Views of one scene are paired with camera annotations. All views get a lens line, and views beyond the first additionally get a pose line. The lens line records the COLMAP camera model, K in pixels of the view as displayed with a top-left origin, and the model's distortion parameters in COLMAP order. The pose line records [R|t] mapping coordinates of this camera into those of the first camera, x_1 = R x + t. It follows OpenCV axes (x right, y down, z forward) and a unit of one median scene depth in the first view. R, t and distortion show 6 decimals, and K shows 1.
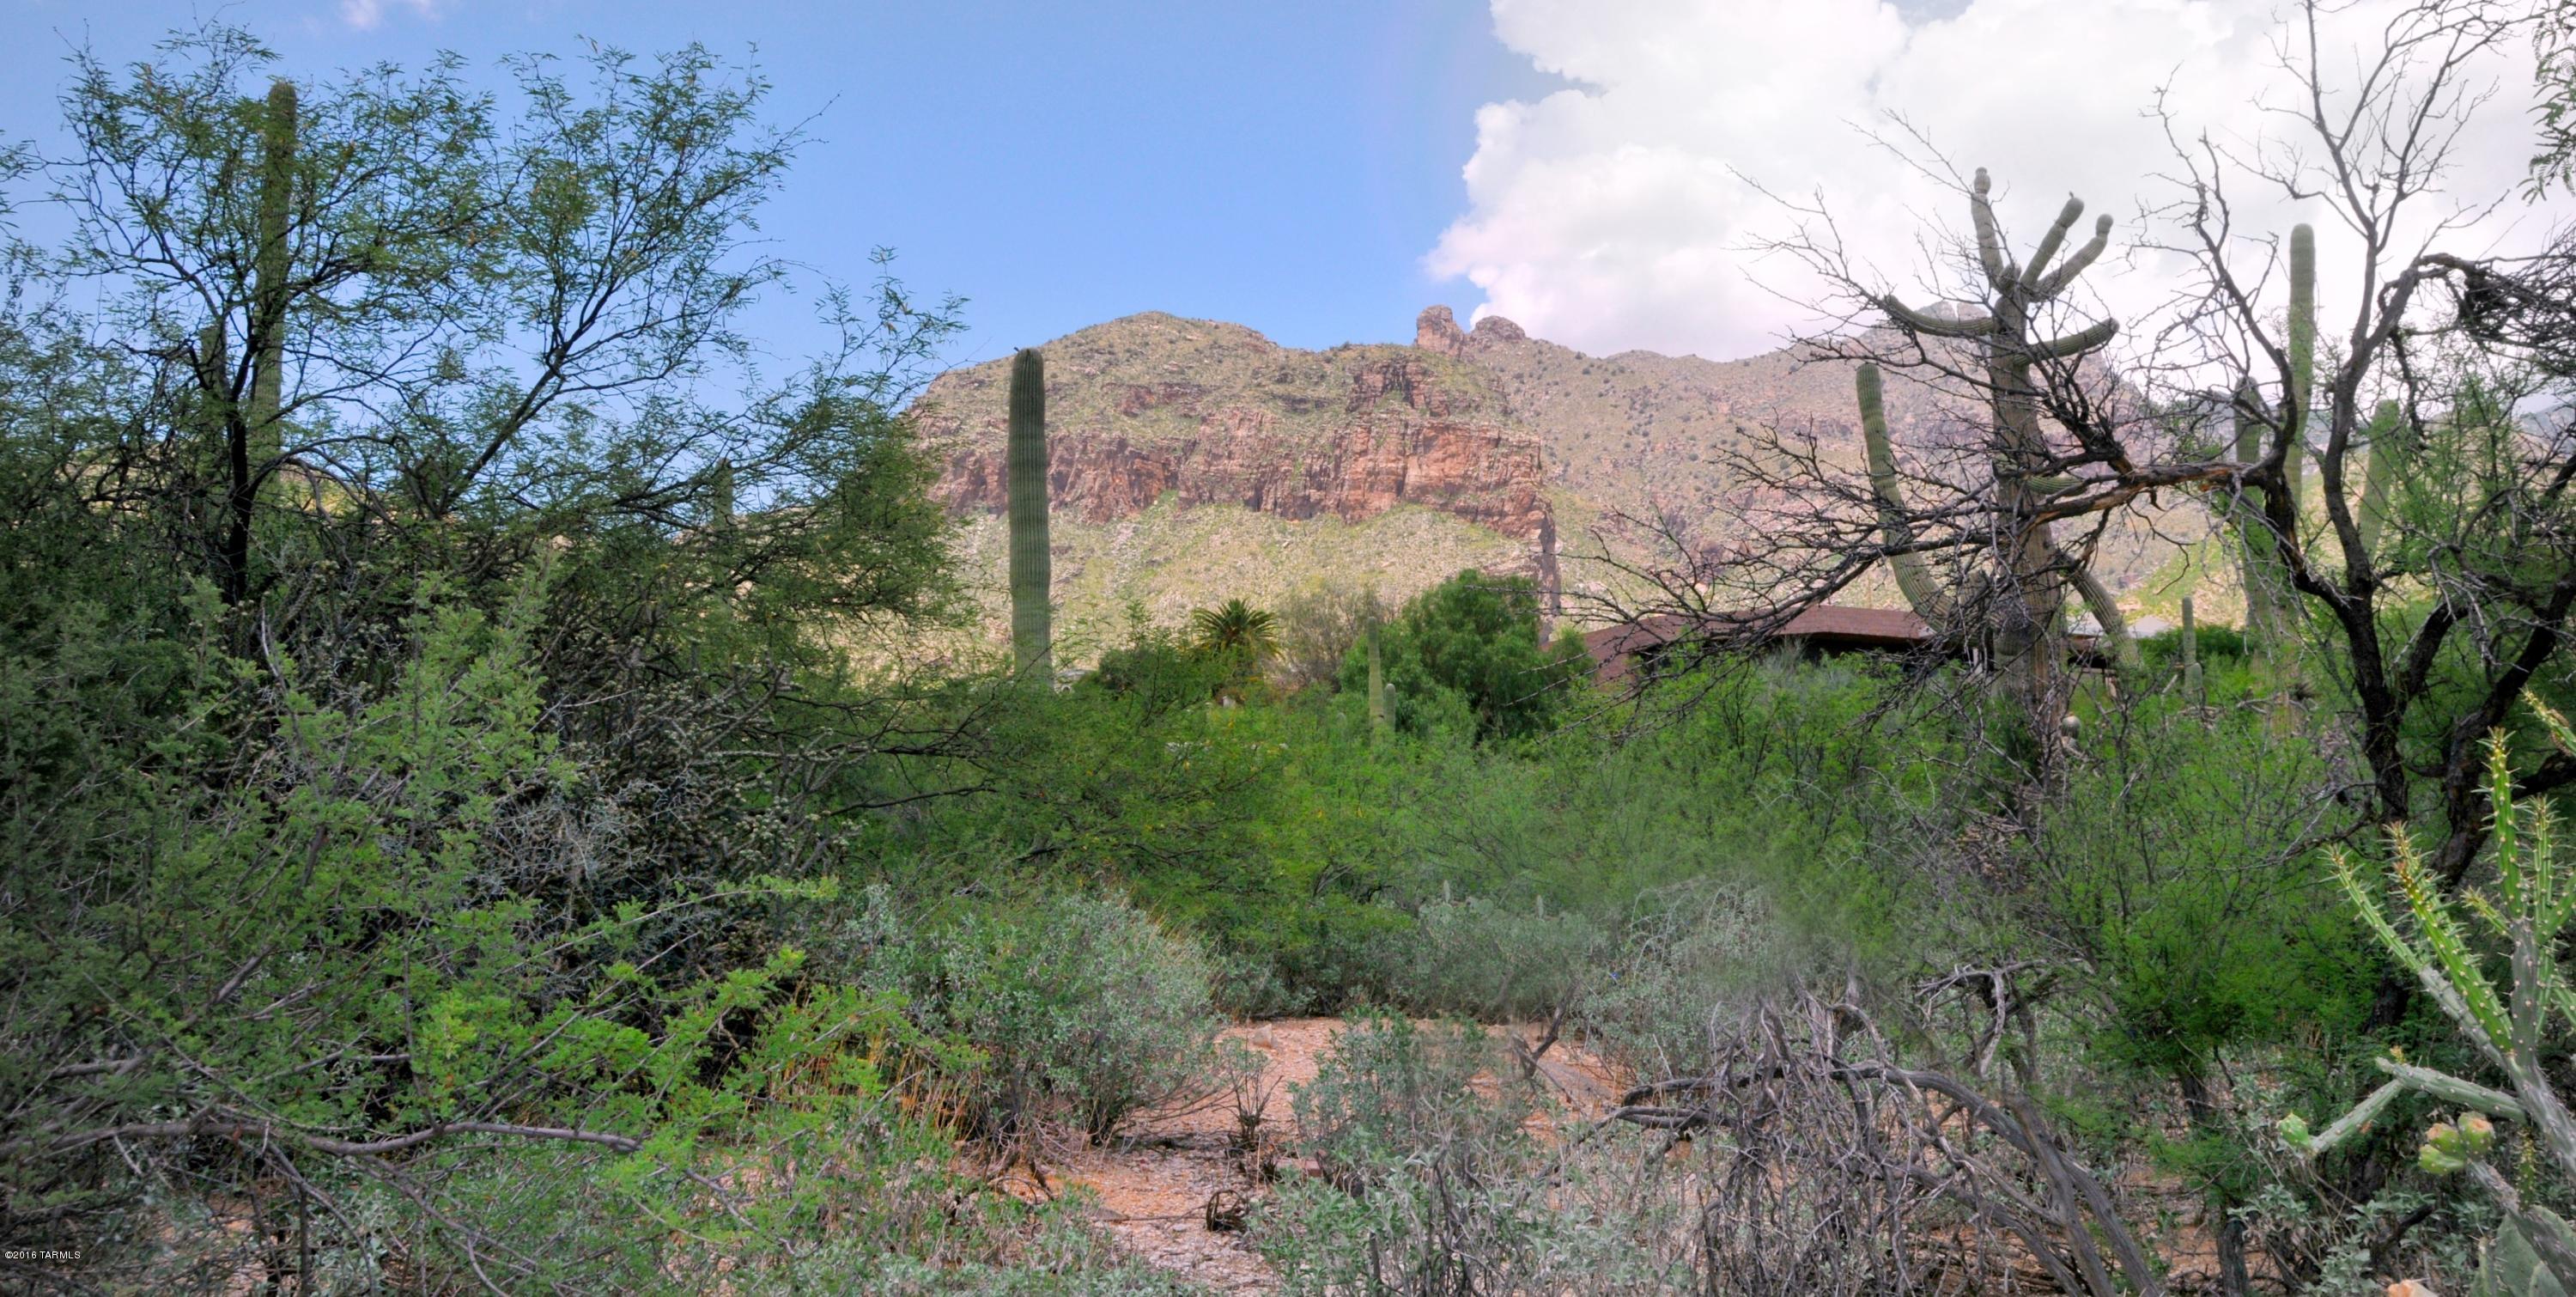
lens RADIAL K [[2497.4, 0, 1388.3], [0, 2497.4, 593.6], [0, 0, 1]] dist [-0.041267, 0.000000]
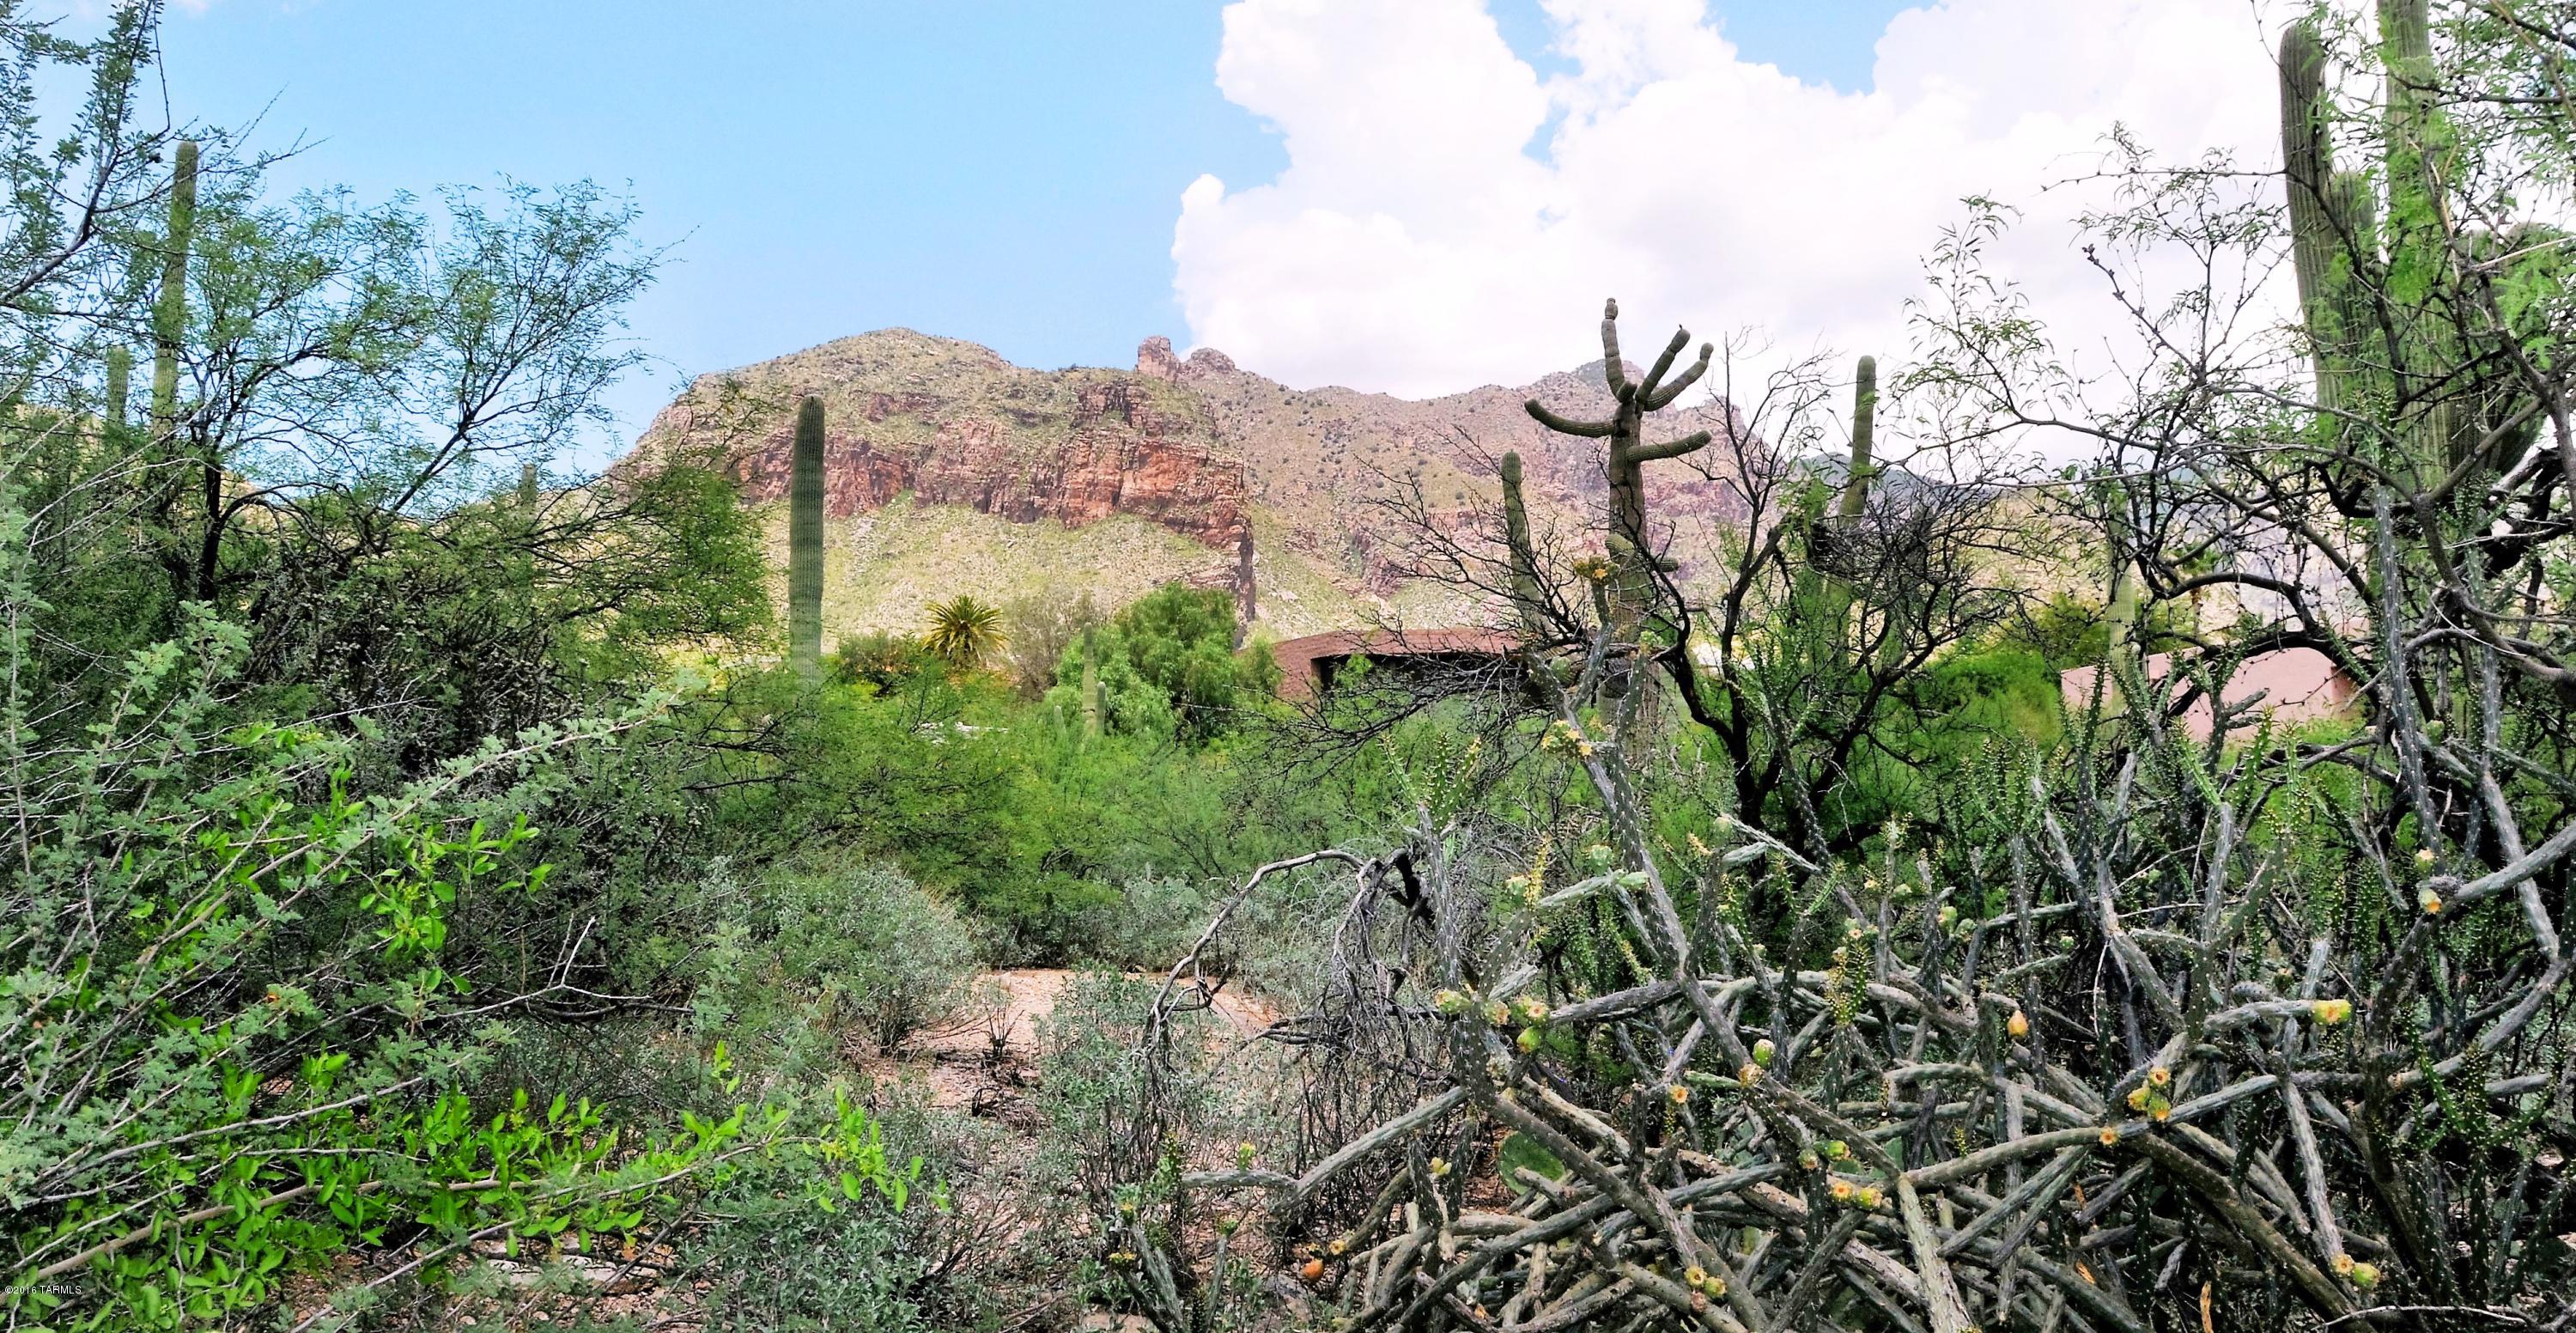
lens RADIAL K [[2242.5, 0, 1300.4], [0, 2242.5, 663.0], [0, 0, 1]] dist [-0.117949, 0.012131]
pose [[0.994912, 0.045131, 0.090077, -0.008264], [-0.047728, 0.998498, 0.026893, -0.023736], [-0.088728, -0.031055, 0.995572, -0.148738]]
